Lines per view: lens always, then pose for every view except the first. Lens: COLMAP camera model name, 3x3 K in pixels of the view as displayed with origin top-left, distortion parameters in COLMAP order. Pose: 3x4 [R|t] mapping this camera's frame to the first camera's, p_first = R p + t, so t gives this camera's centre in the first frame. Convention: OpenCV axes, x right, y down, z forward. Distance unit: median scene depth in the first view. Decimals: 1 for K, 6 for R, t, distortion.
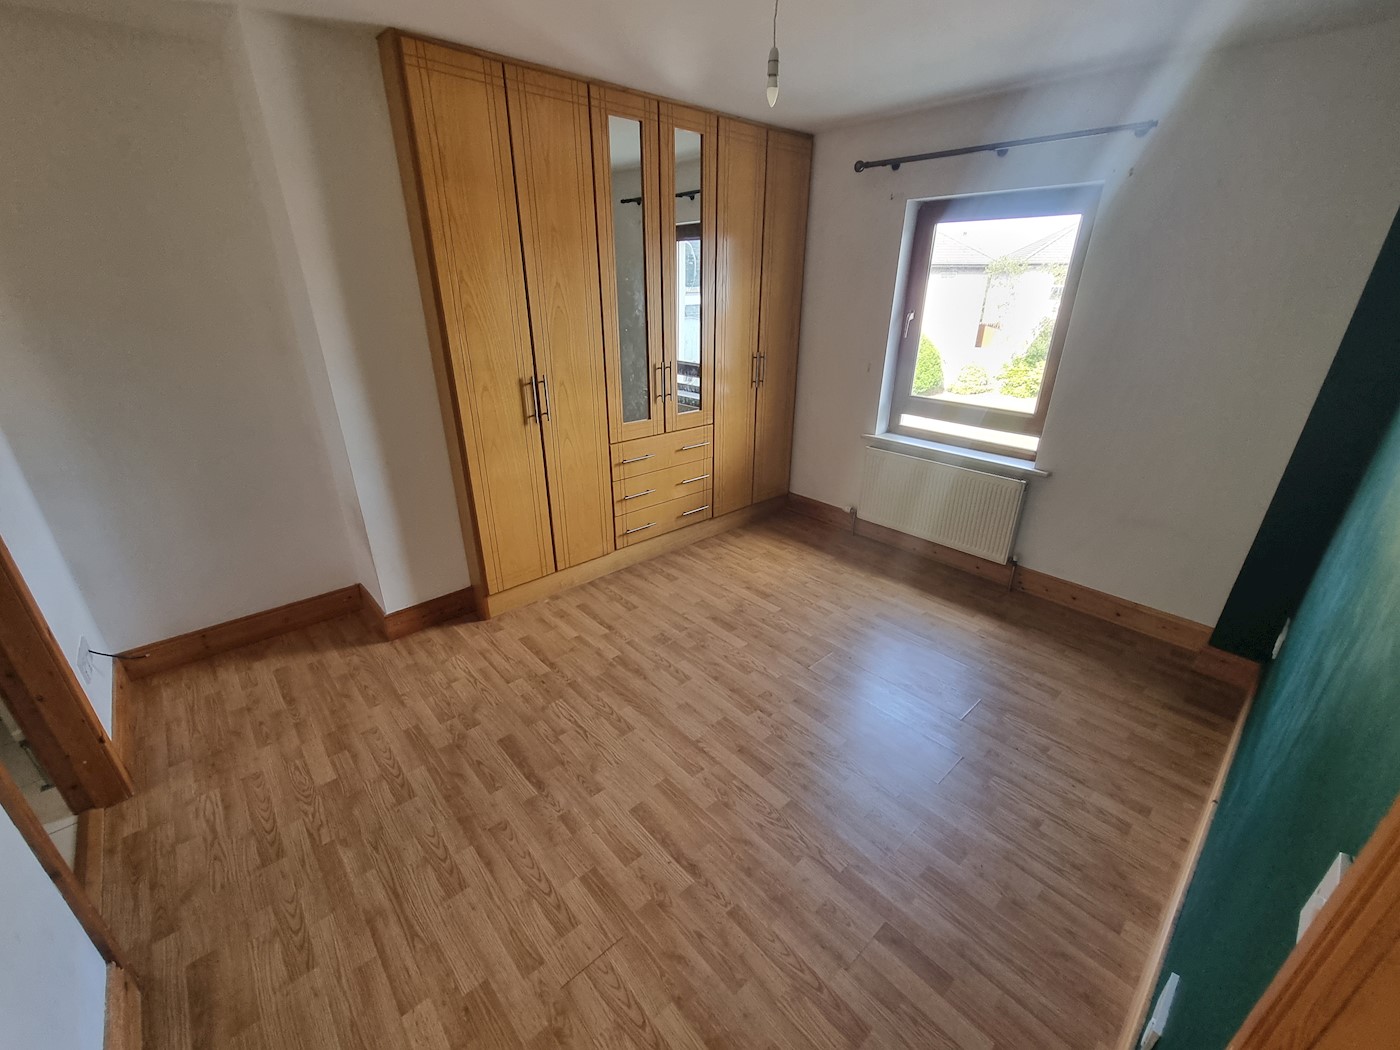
lens RADIAL K [[577.6, 0, 705.7], [0, 577.6, 537.3], [0, 0, 1]] dist [-0.005867, 0.000659]
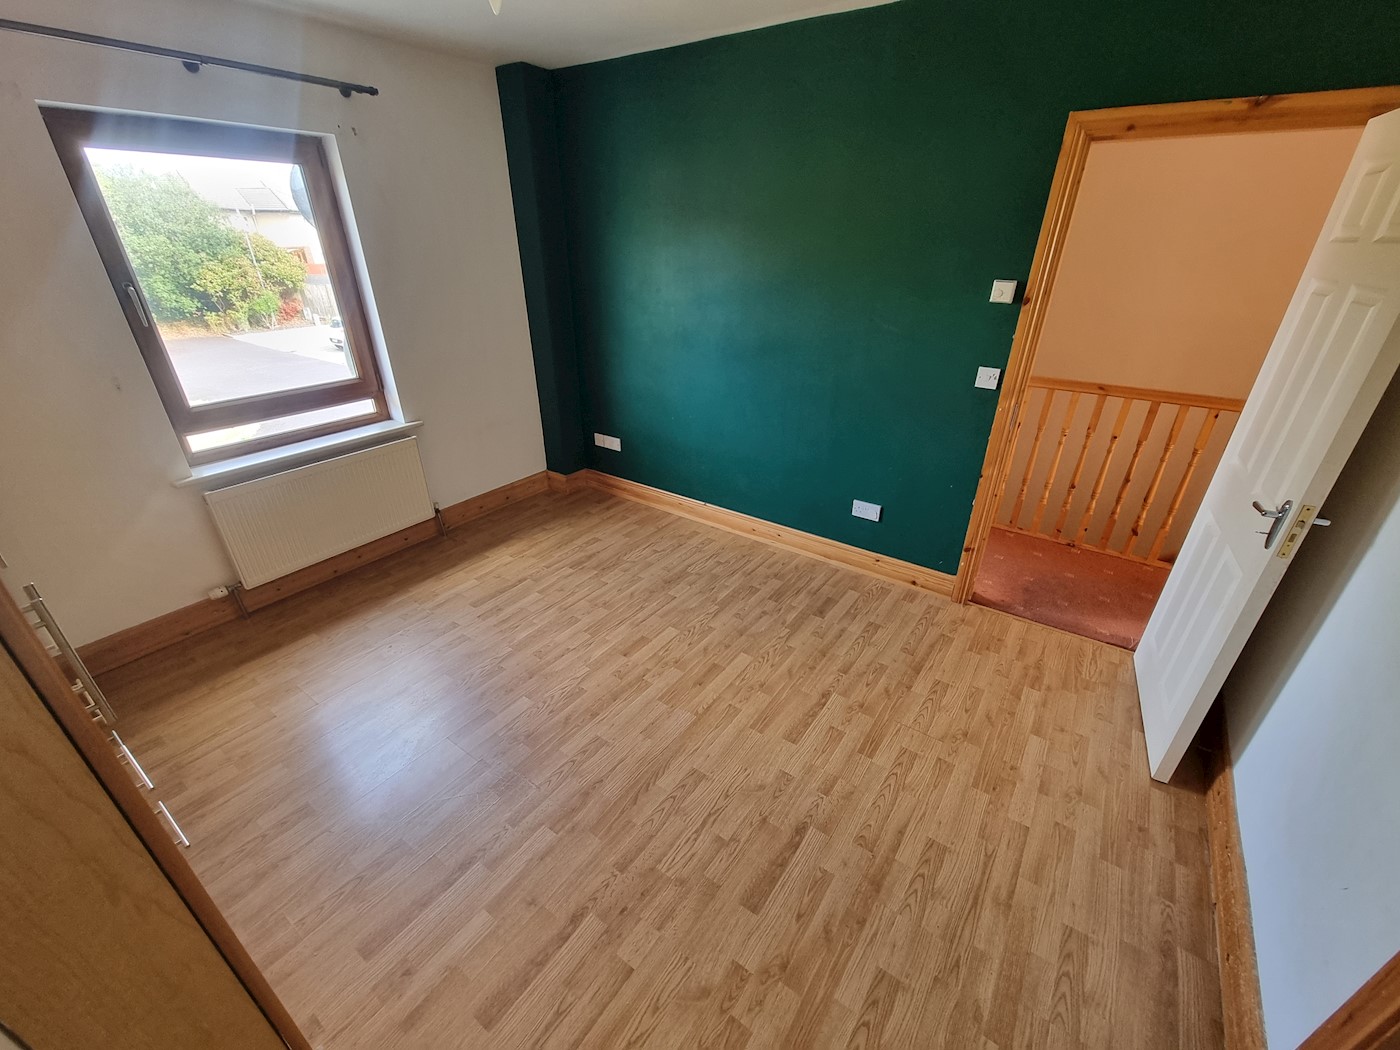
lens RADIAL K [[577.6, 0, 703.6], [0, 577.6, 534.4], [0, 0, 1]] dist [-0.005867, 0.000659]
pose [[-0.210287, -0.457385, 0.864048, -0.820439], [0.391415, 0.770494, 0.503123, -0.429966], [-0.895865, 0.444001, 0.017003, 0.920436]]
